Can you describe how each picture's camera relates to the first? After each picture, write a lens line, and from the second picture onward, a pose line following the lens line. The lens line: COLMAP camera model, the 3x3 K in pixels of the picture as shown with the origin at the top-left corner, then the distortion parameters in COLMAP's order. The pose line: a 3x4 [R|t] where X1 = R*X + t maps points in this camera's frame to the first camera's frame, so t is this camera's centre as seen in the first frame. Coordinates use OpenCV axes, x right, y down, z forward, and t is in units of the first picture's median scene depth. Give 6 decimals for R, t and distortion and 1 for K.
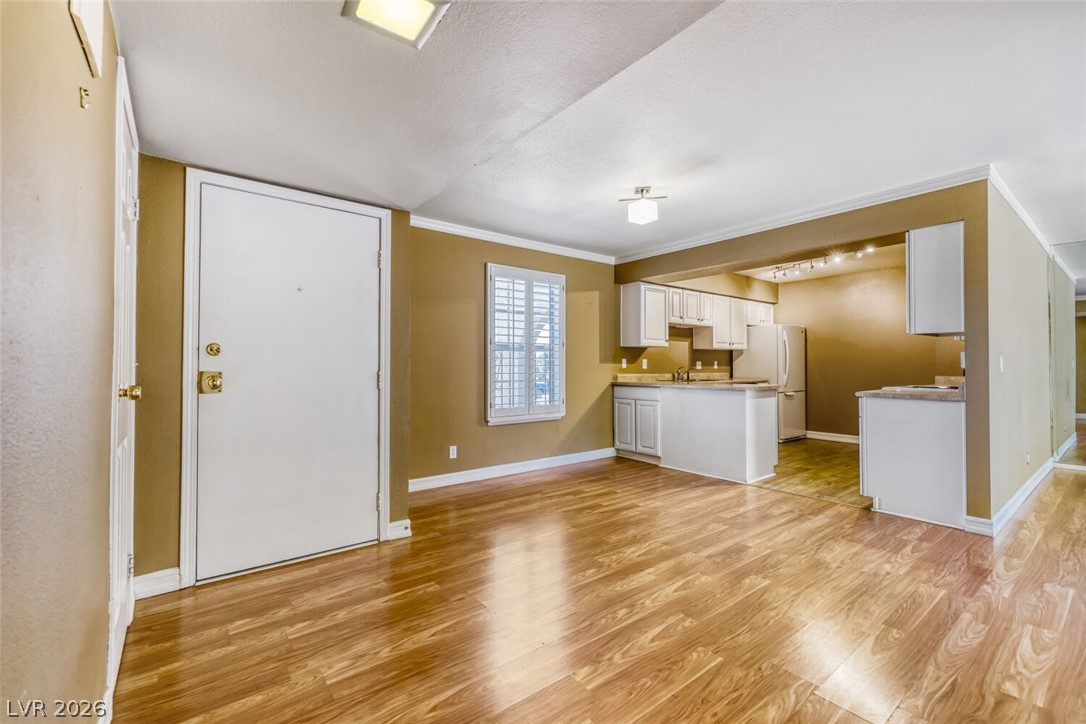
lens RADIAL K [[465.6, 0, 550.4], [0, 465.6, 357.6], [0, 0, 1]] dist [0.015715, 0.000169]
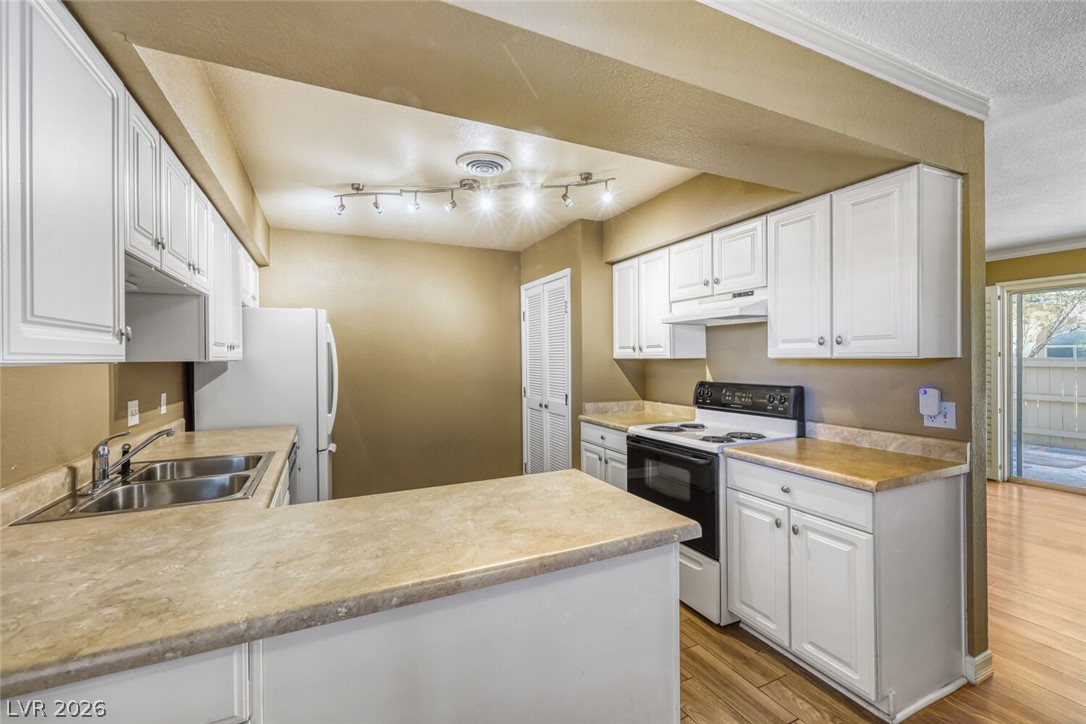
lens RADIAL K [[461.1, 0, 543.0], [0, 461.1, 362.0], [0, 0, 1]] dist [-0.001153, -0.000125]
pose [[0.236600, -0.010828, 0.971547, 0.097615], [-0.008383, 0.999878, 0.013185, -0.030492], [-0.971571, -0.011264, 0.236480, 0.806038]]
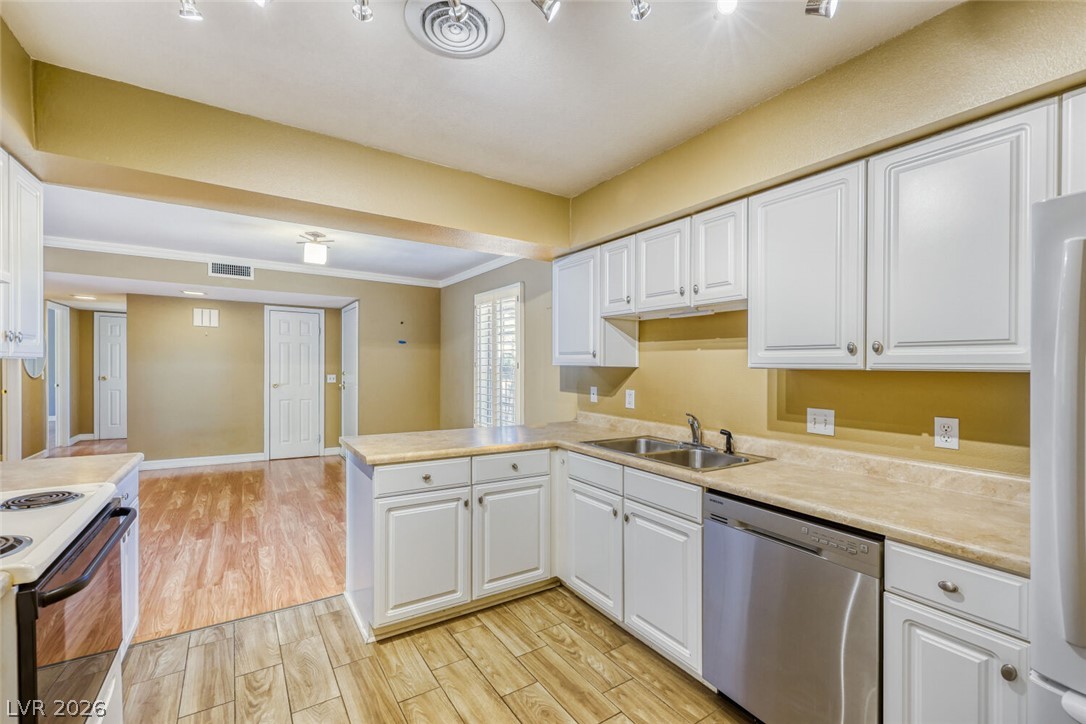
lens RADIAL K [[461.9, 0, 541.6], [0, 461.9, 373.1], [0, 0, 1]] dist [0.001033, 0.000734]
pose [[-0.106423, 0.014985, -0.994208, 0.789977], [0.000995, 0.999888, 0.014964, -0.025007], [0.994320, 0.000603, -0.106426, 1.046753]]
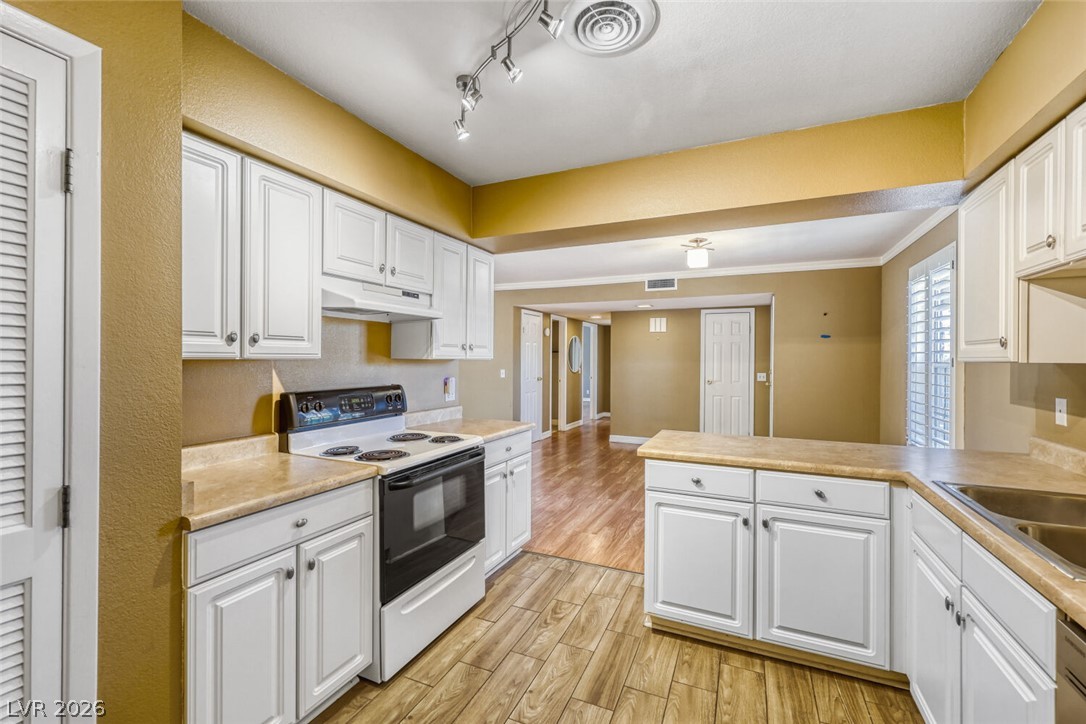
lens RADIAL K [[464.1, 0, 544.2], [0, 464.1, 366.6], [0, 0, 1]] dist [-0.001667, 0.000126]
pose [[-0.896142, 0.002487, -0.443761, 0.681664], [0.001694, 0.999996, 0.002183, -0.023311], [0.443765, 0.001204, -0.896142, 1.193384]]
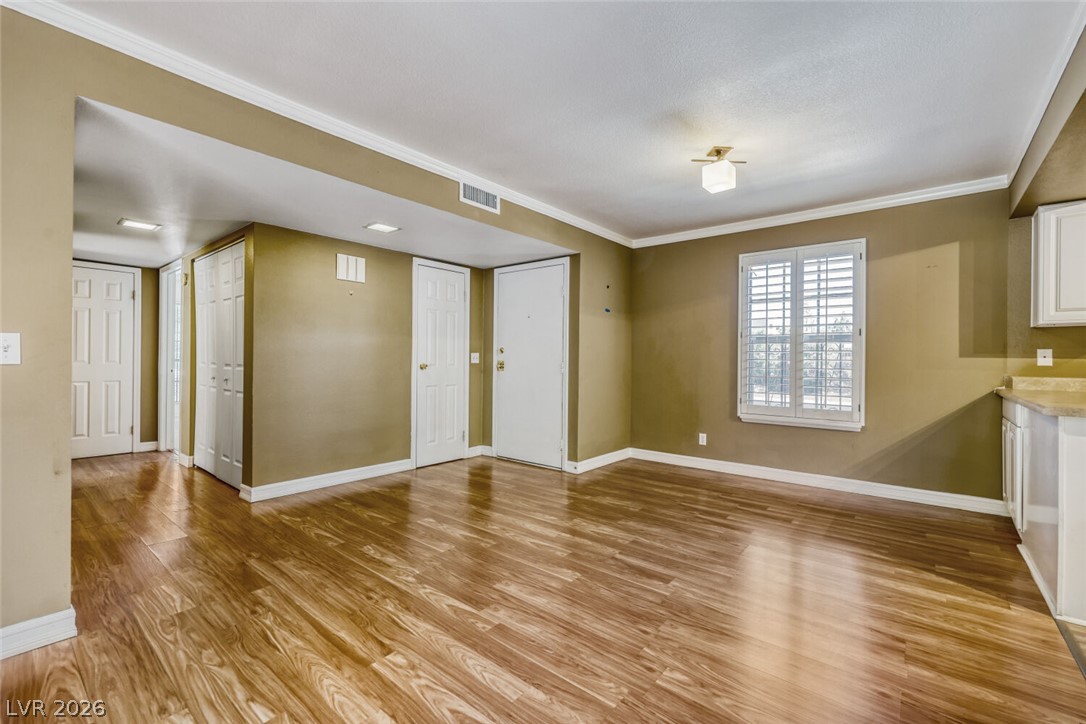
lens RADIAL K [[464.9, 0, 549.0], [0, 464.9, 360.7], [0, 0, 1]] dist [0.001257, -0.000040]
pose [[0.206164, 0.003384, -0.978512, 0.604299], [0.009276, 0.999942, 0.005412, 0.008111], [0.978474, -0.010193, 0.206121, 0.331223]]
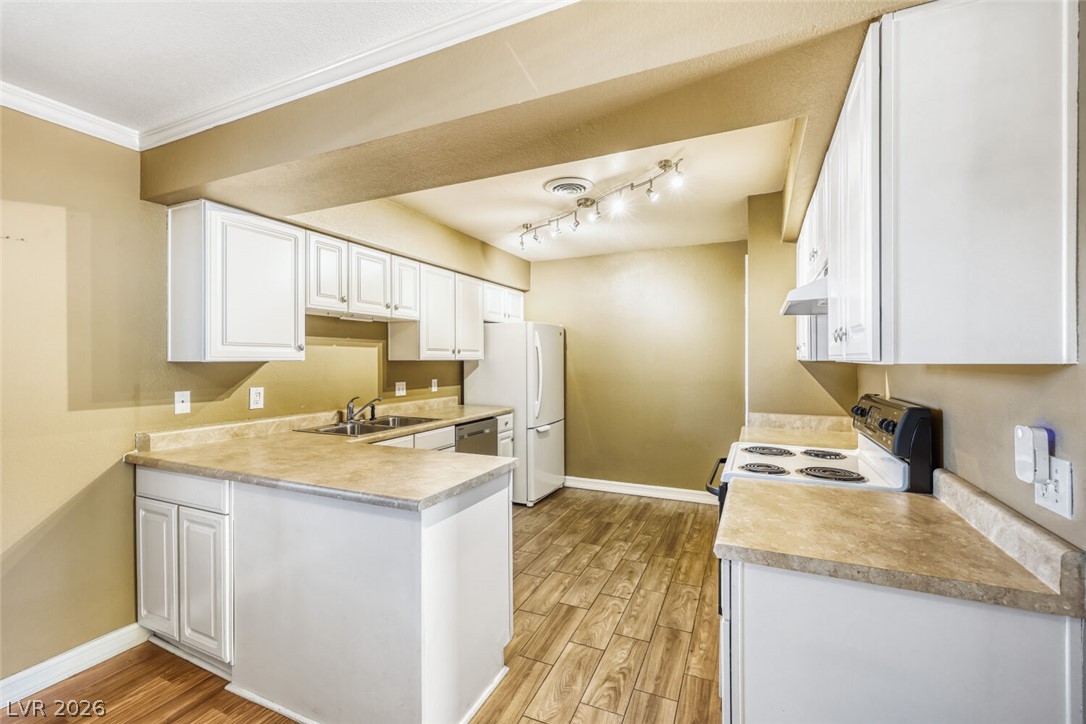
lens RADIAL K [[465.1, 0, 544.0], [0, 465.1, 358.2], [0, 0, 1]] dist [-0.000272, 0.000059]
pose [[0.894823, -0.000467, 0.446421, 0.273847], [-0.005090, 0.999924, 0.011248, -0.034313], [-0.446392, -0.012337, 0.894752, 0.517015]]
